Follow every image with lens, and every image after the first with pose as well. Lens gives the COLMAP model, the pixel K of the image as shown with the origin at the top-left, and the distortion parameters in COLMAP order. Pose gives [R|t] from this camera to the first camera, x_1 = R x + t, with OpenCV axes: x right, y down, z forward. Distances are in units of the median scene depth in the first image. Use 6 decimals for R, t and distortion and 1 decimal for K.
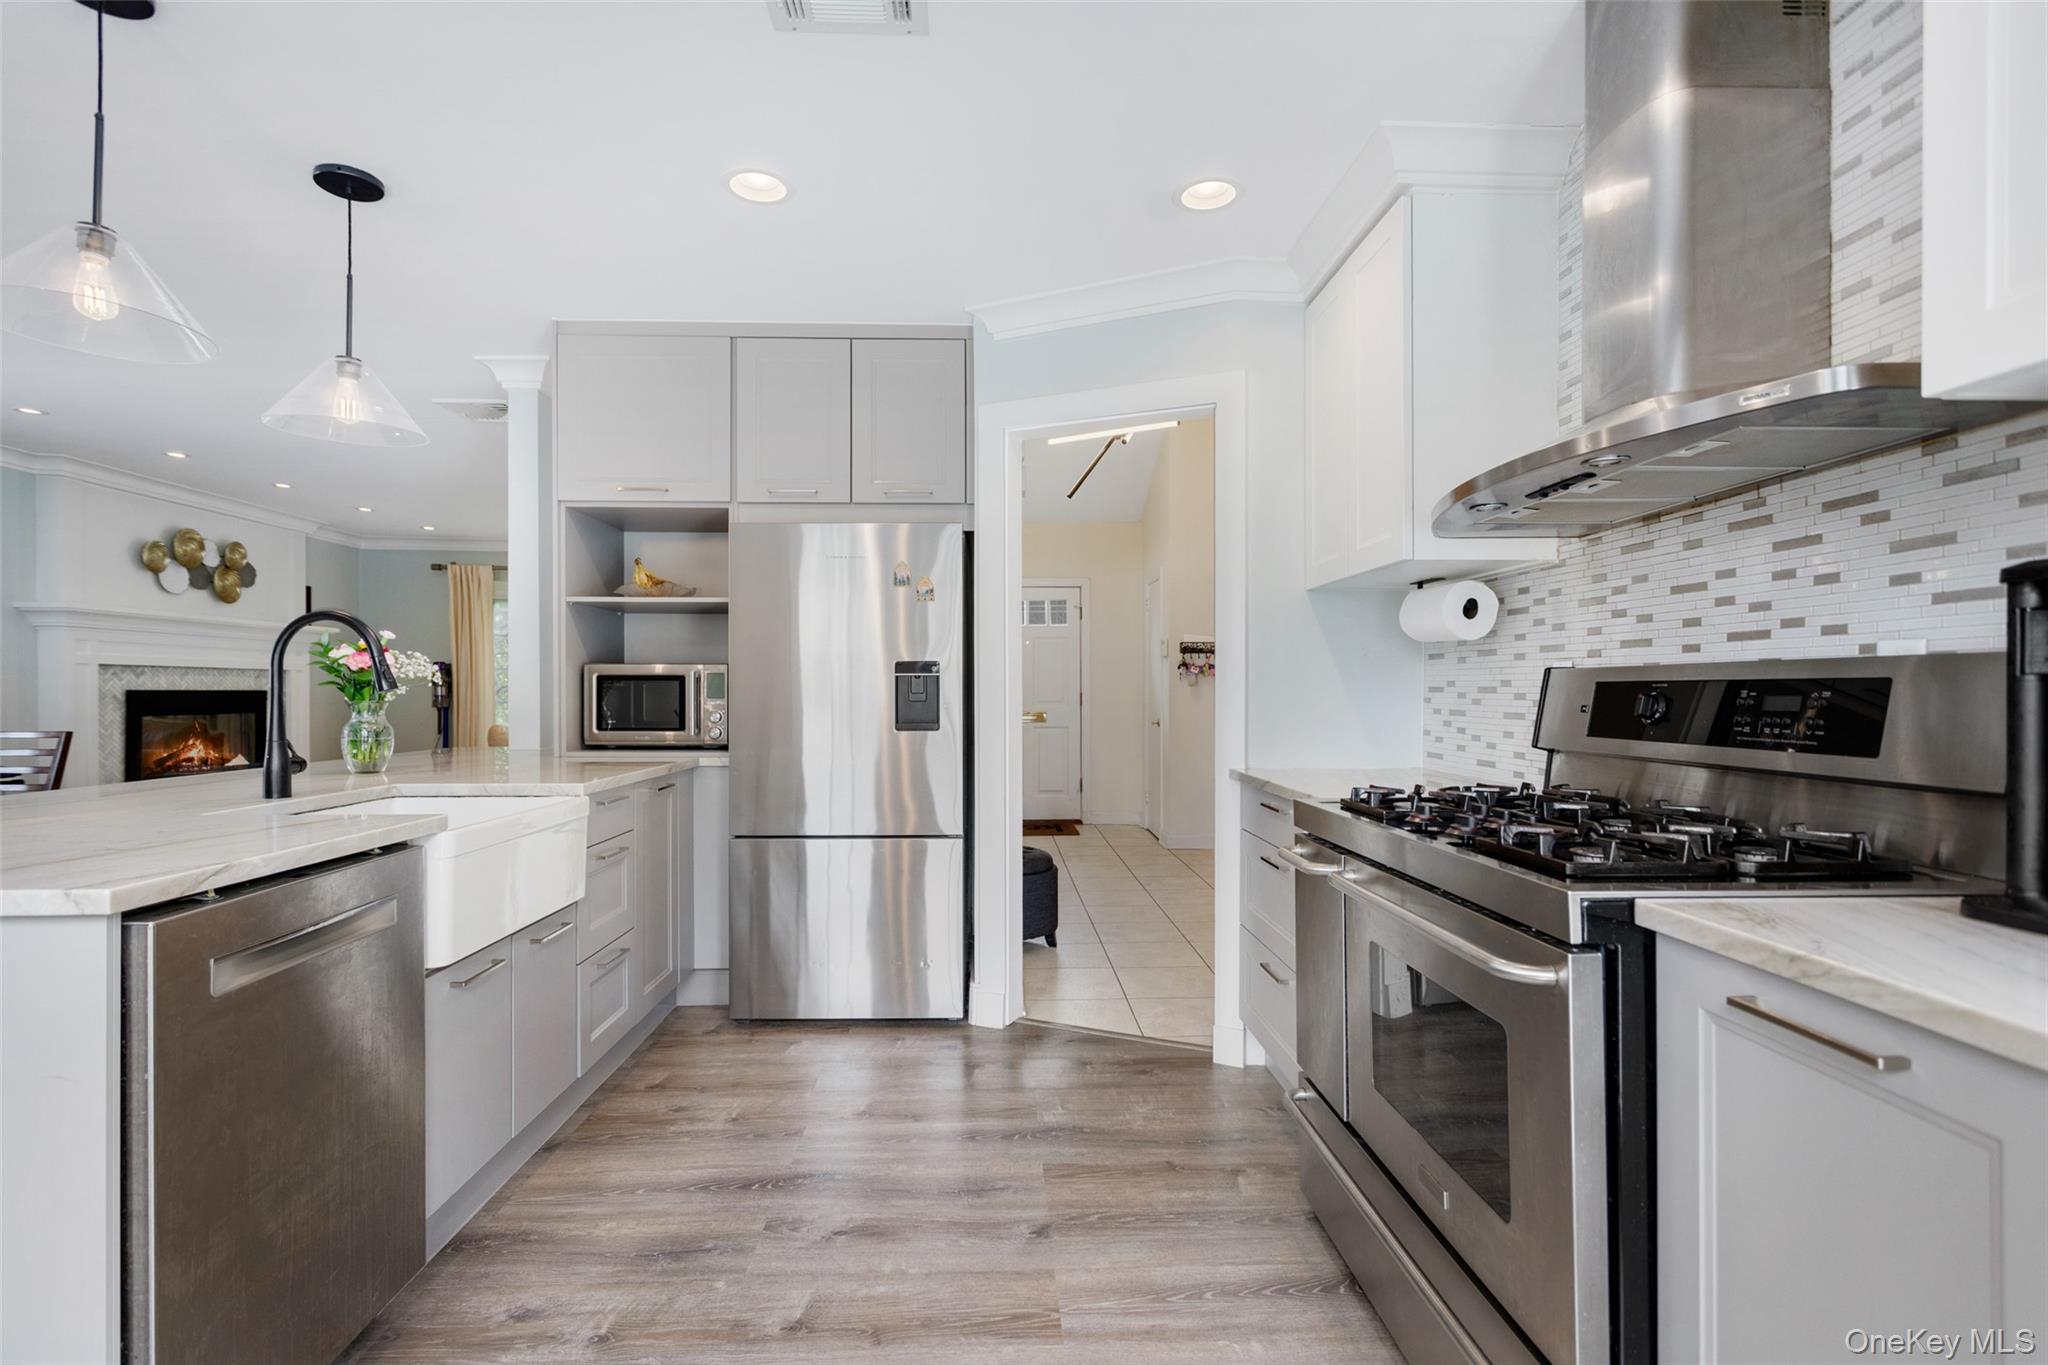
lens RADIAL K [[971.1, 0, 1024.0], [0, 971.1, 682.5], [0, 0, 1]] dist [-0.001159, 0.000323]
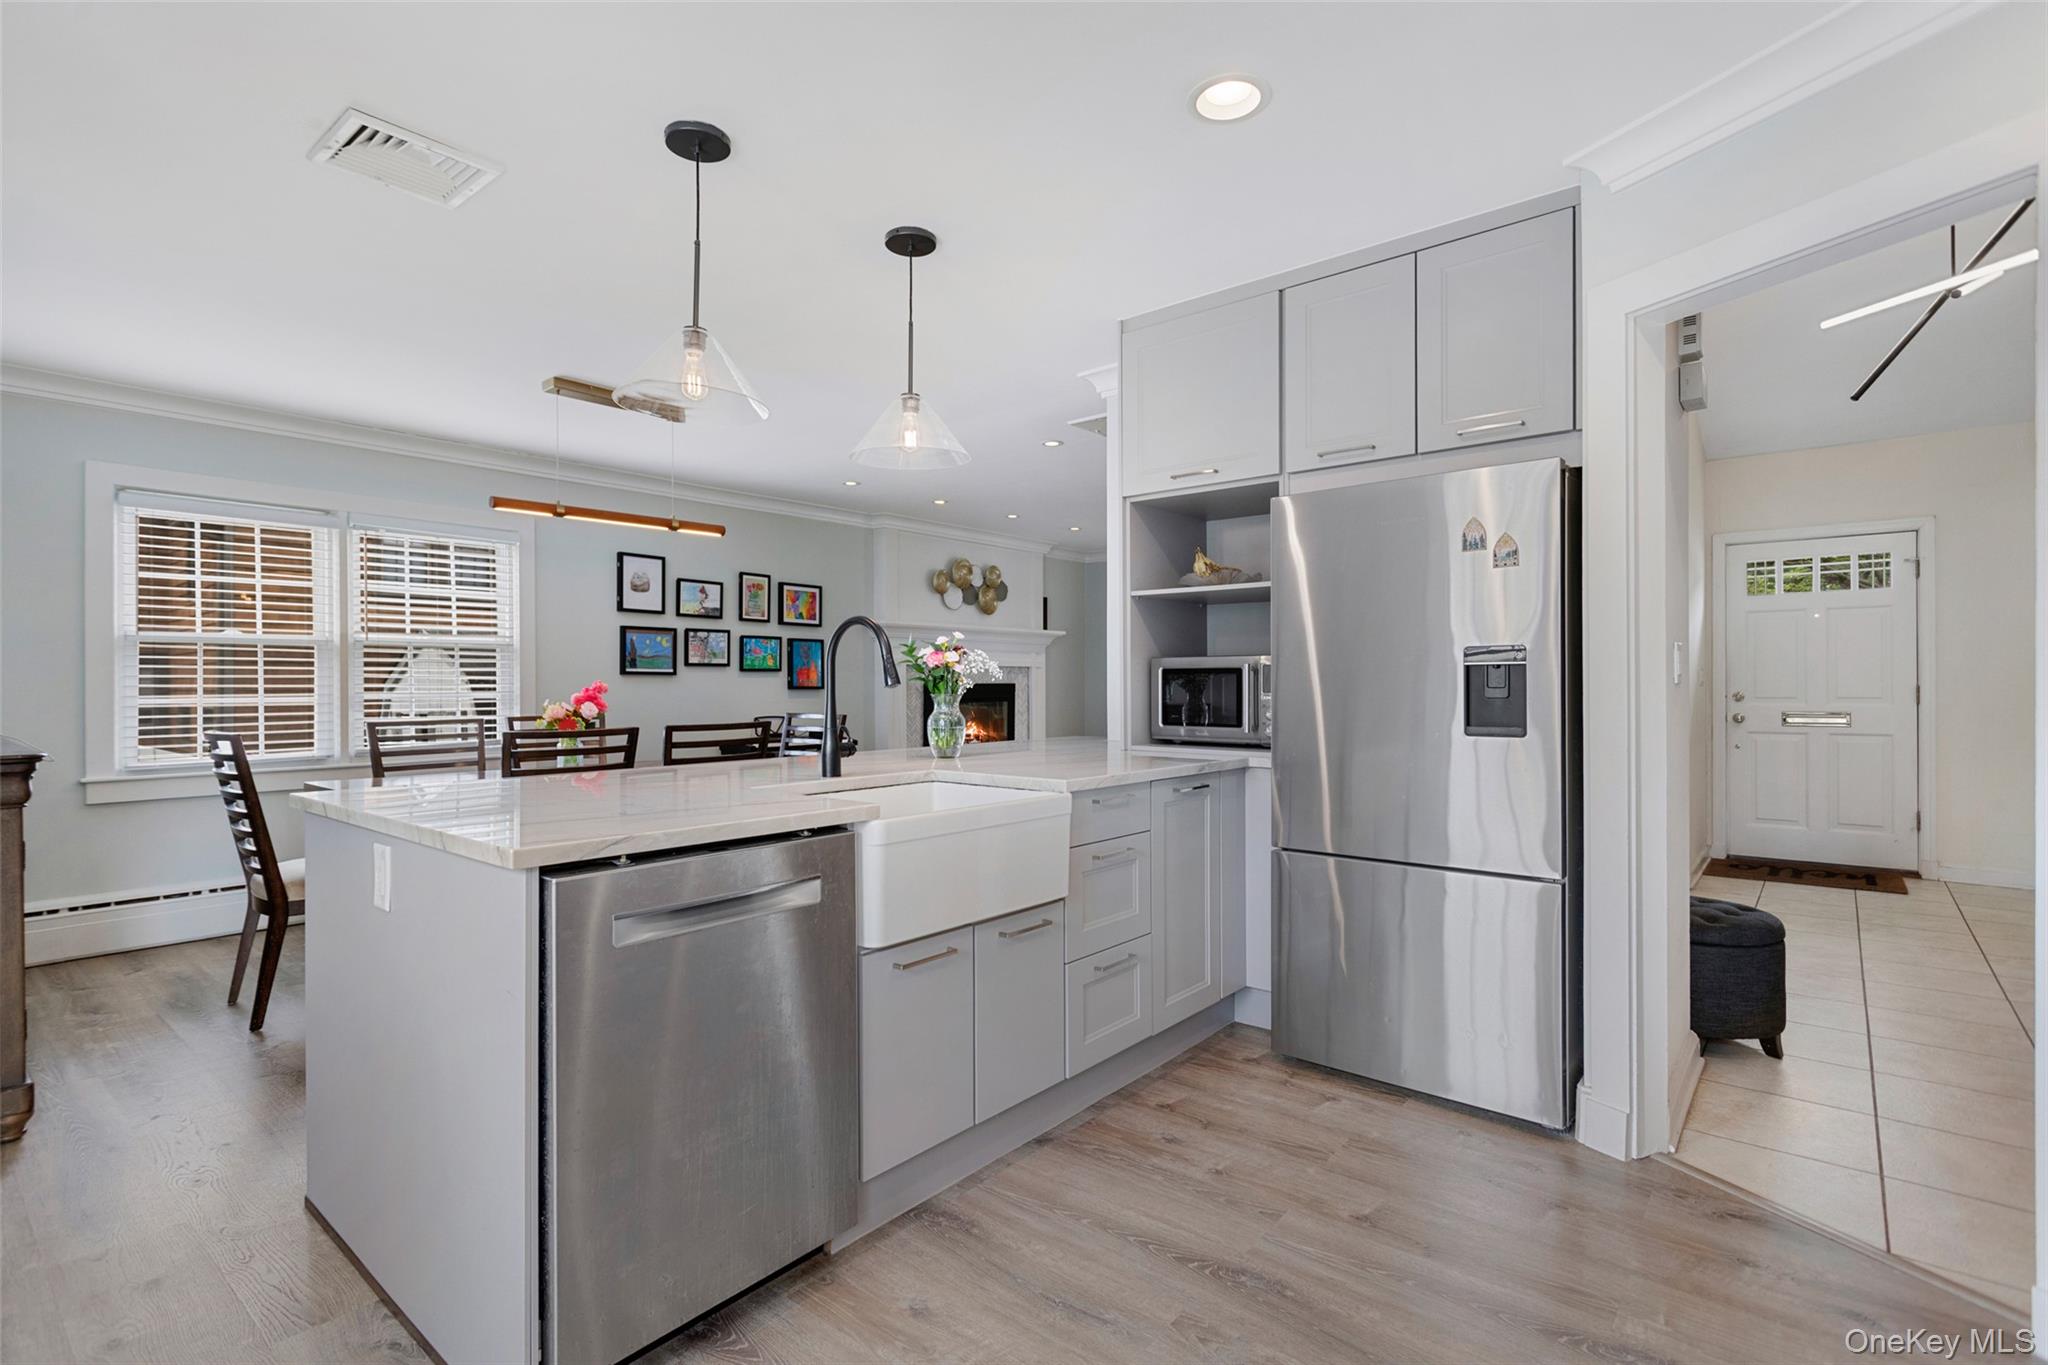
lens RADIAL K [[974.5, 0, 1016.0], [0, 974.5, 677.2], [0, 0, 1]] dist [-0.001660, 0.000694]
pose [[0.740382, -0.005598, -0.672163, 0.131949], [0.007812, 0.999969, 0.000277, -0.000517], [0.672141, -0.005456, 0.740403, 0.183210]]
